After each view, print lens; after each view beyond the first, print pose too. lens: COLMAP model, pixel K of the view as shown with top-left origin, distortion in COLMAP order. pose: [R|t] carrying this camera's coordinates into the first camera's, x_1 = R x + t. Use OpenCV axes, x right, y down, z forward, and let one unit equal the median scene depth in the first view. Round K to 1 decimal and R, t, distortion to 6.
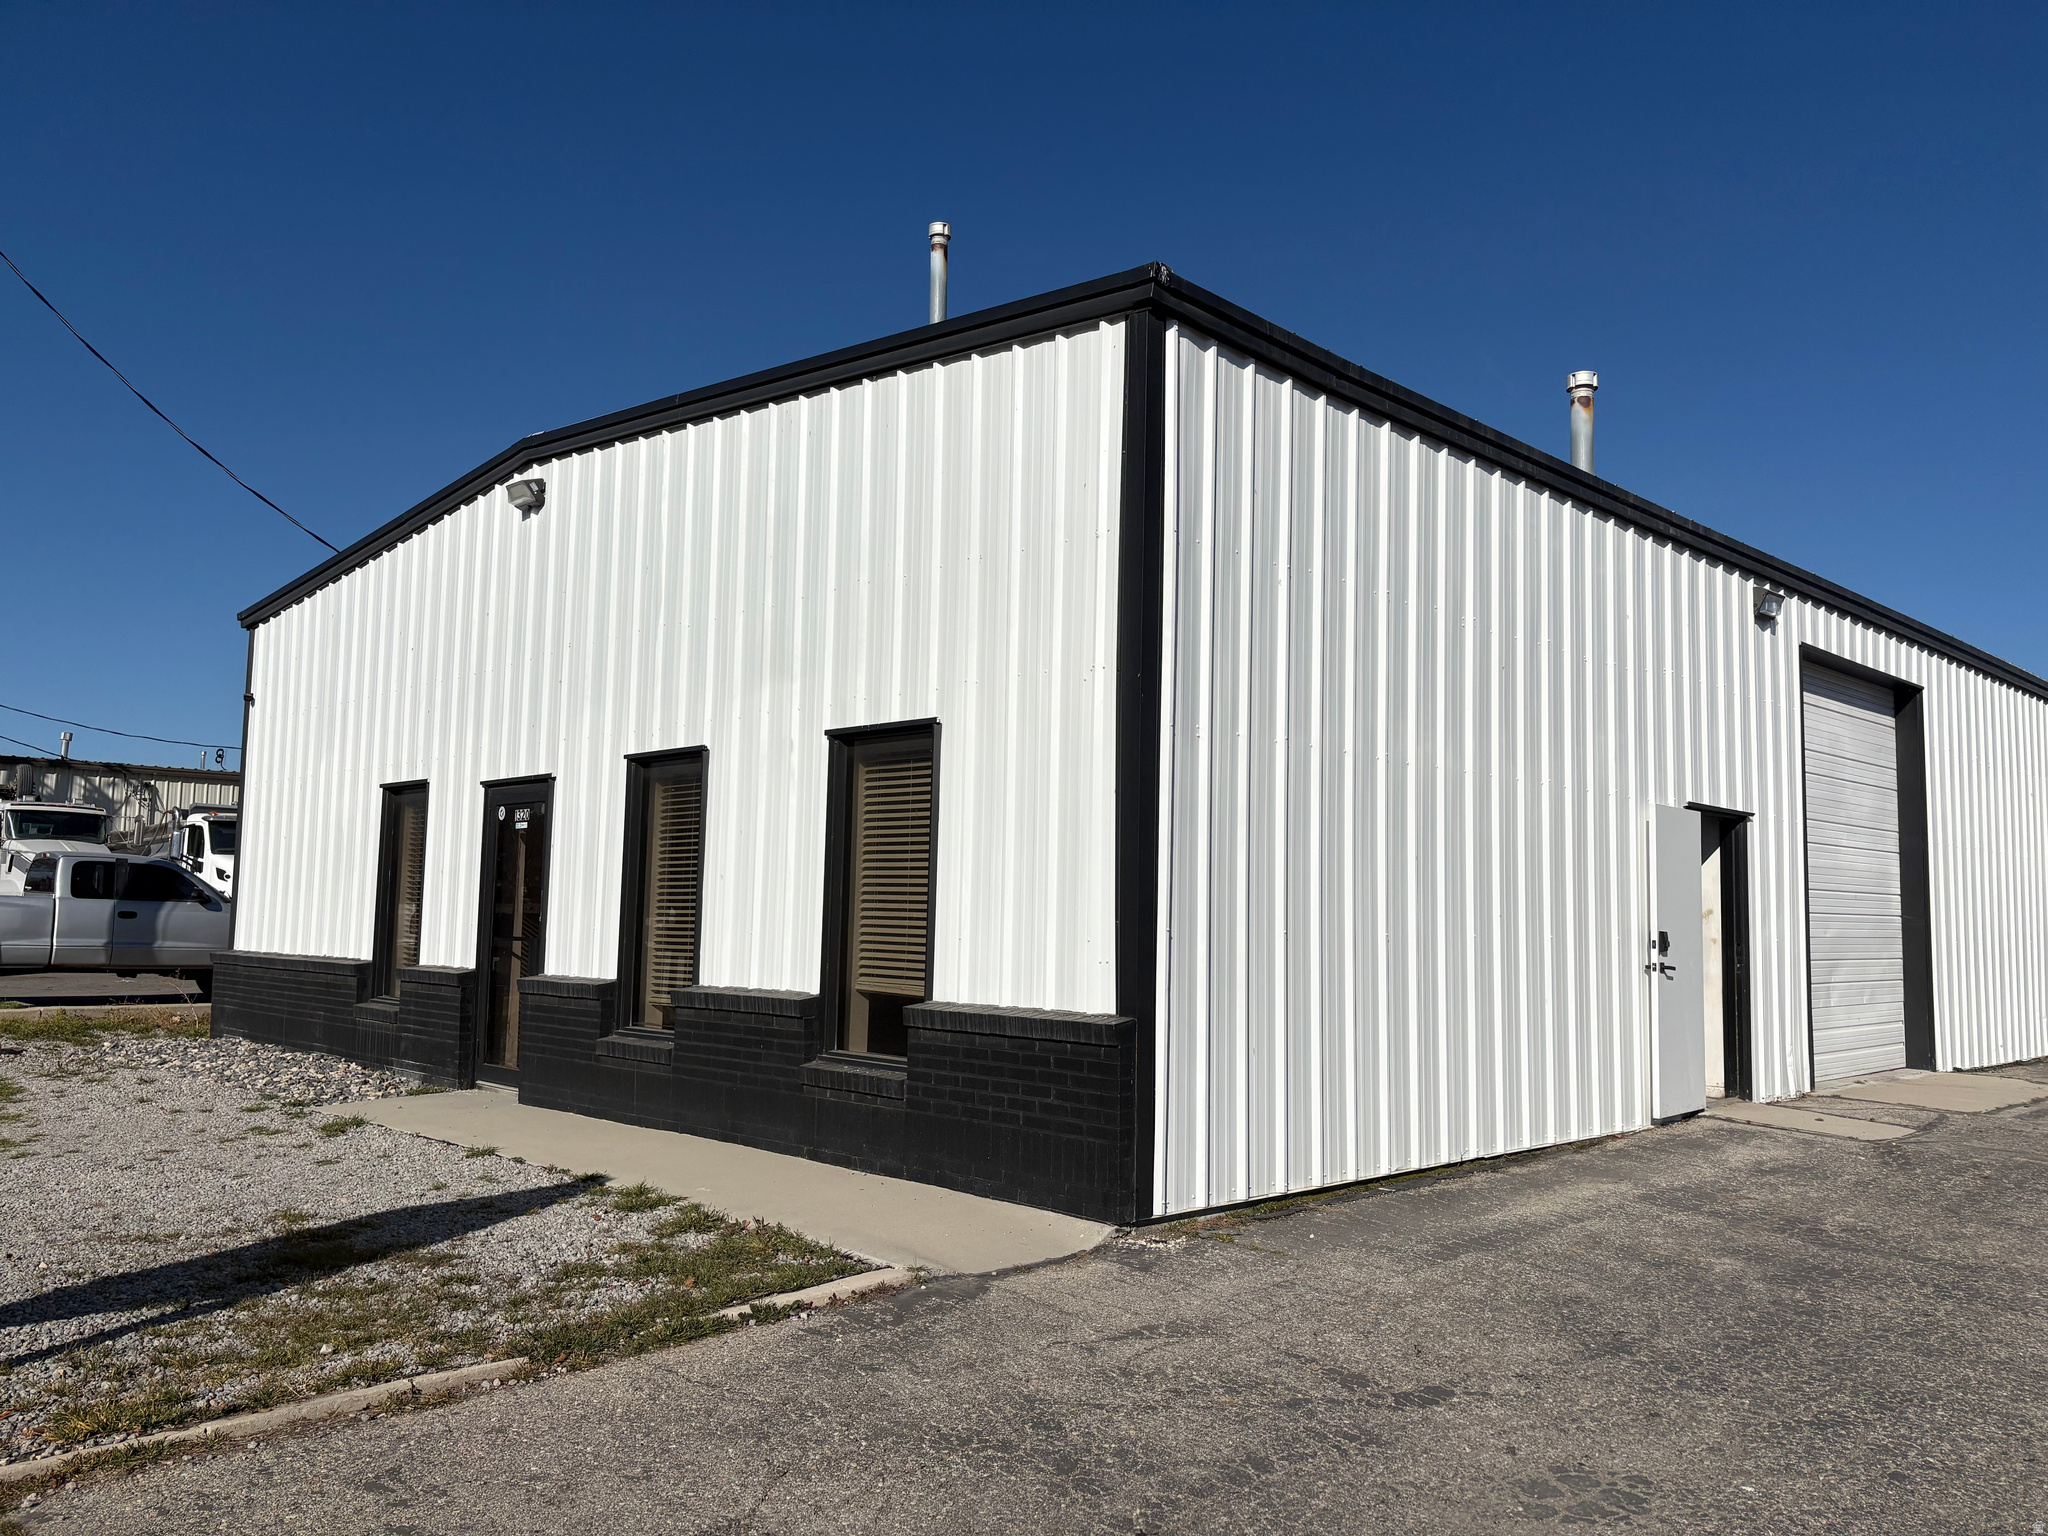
lens RADIAL K [[1577.8, 0, 1024.0], [0, 1577.8, 768.0], [0, 0, 1]] dist [-0.033733, -0.002826]
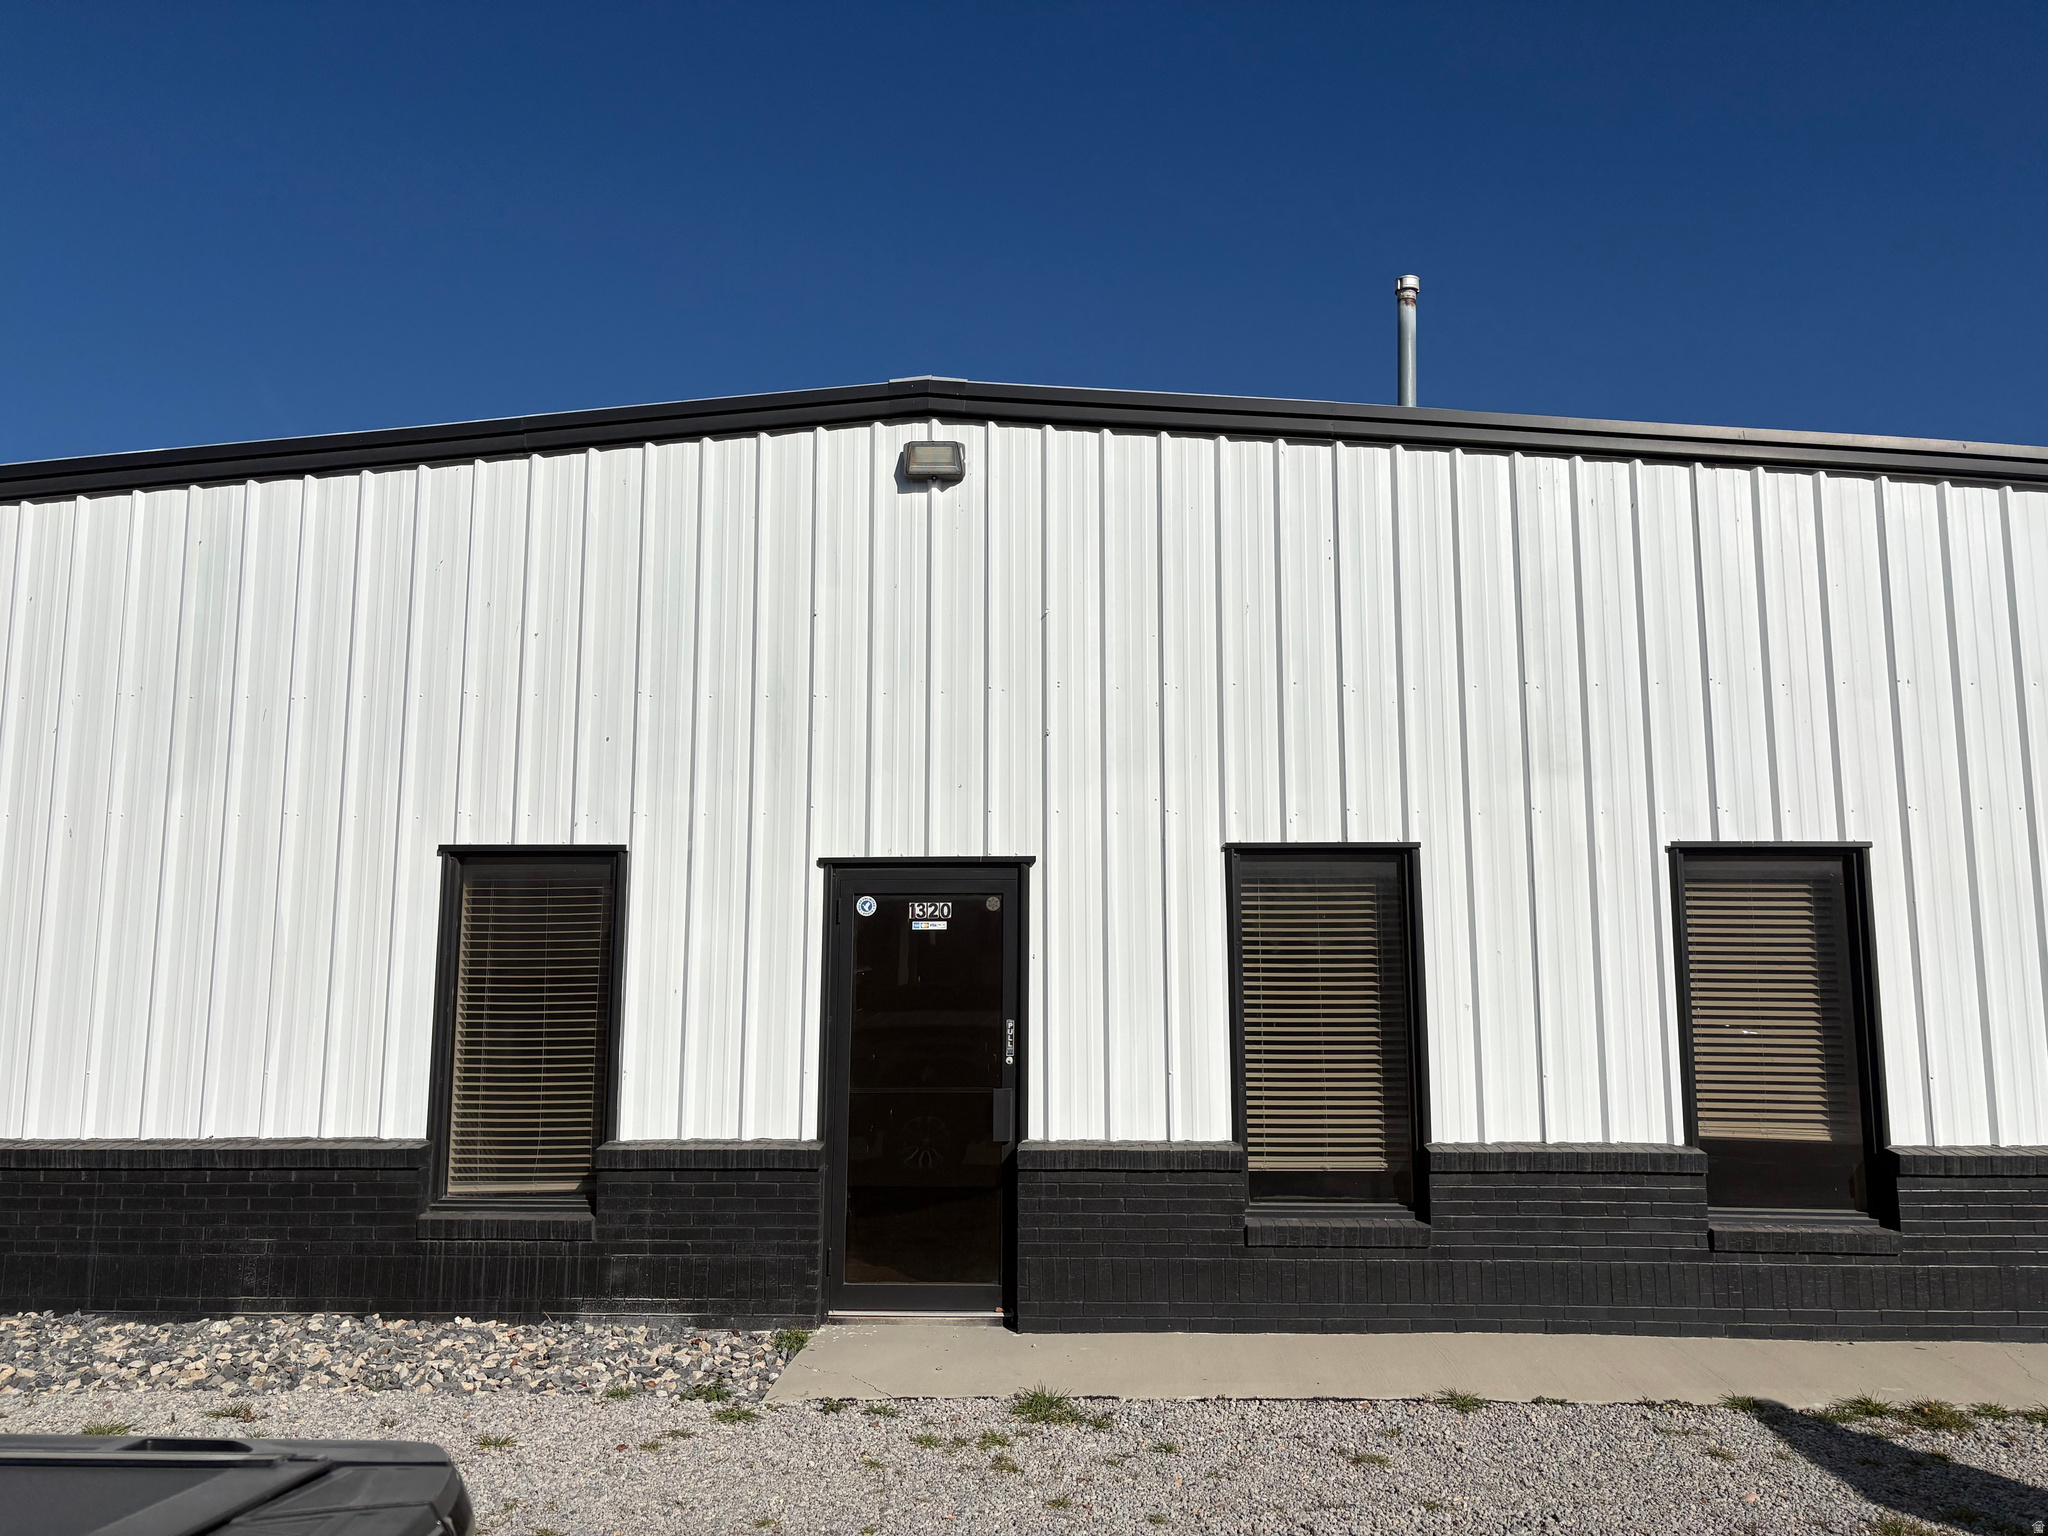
lens RADIAL K [[1617.1, 0, 1024.0], [0, 1617.1, 768.0], [0, 0, 1]] dist [0.025696, -0.001053]
pose [[0.720658, 0.090268, 0.687389, -0.795994], [-0.057980, 0.995861, -0.069991, 0.014745], [-0.690862, 0.010584, 0.722909, 0.455706]]
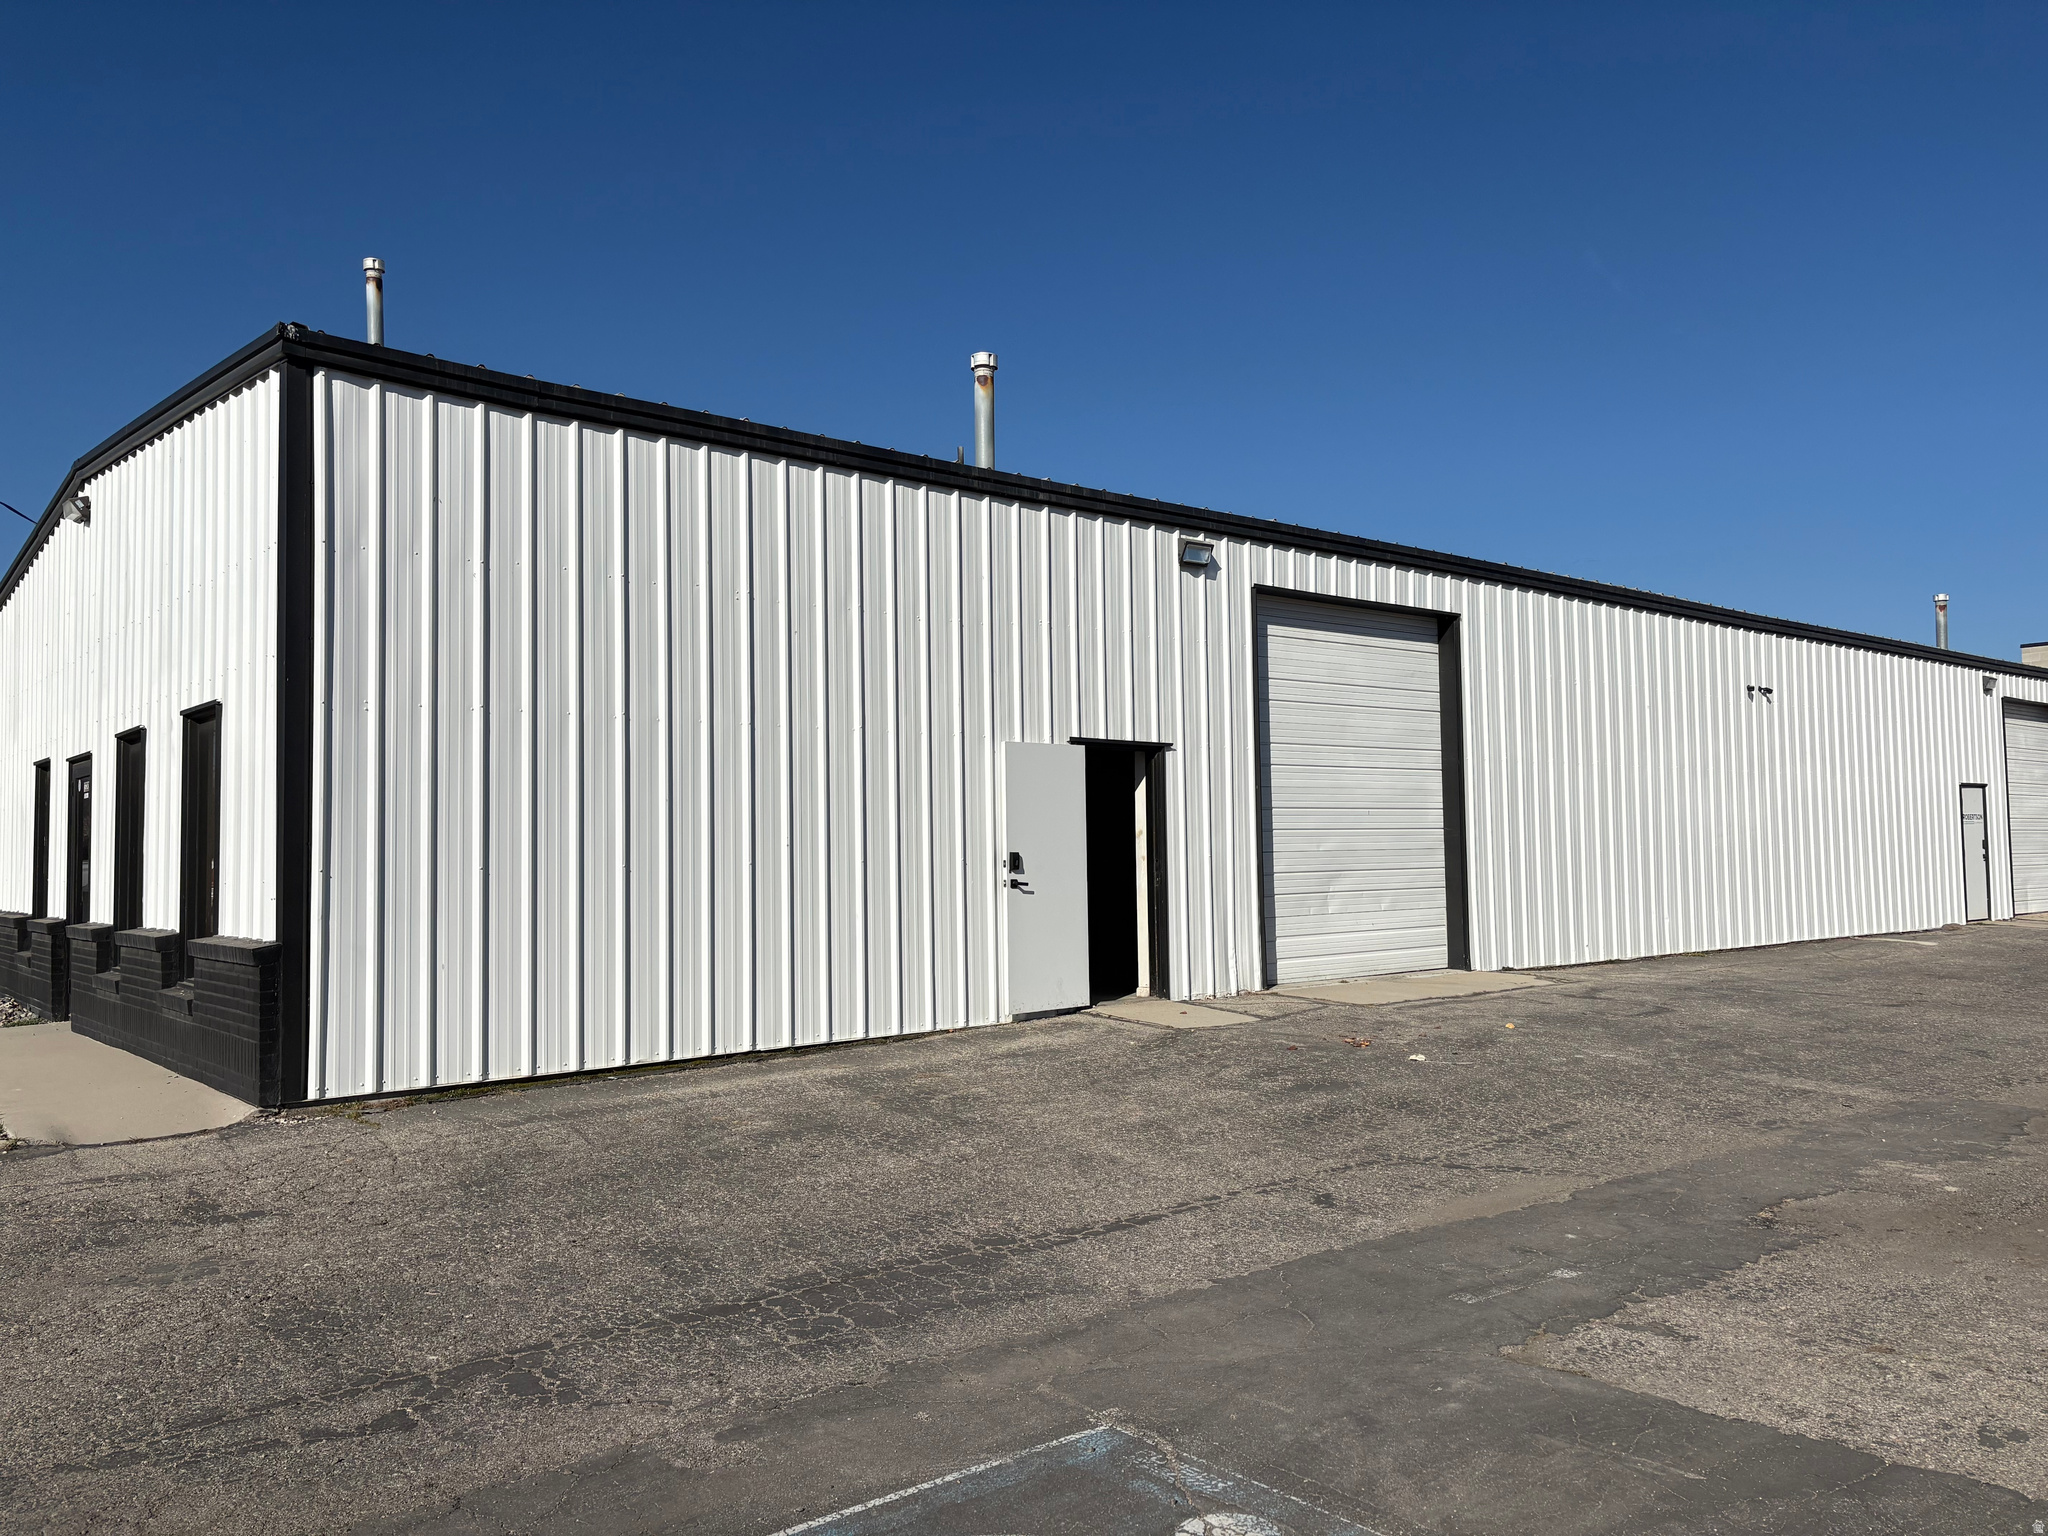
lens RADIAL K [[1542.8, 0, 1014.9], [0, 1542.8, 776.6], [0, 0, 1]] dist [0.024328, -0.003360]
pose [[0.996715, -0.038012, -0.071508, 0.457181], [0.041369, 0.998082, 0.046060, -0.002475], [0.069620, -0.048867, 0.996376, -0.107865]]
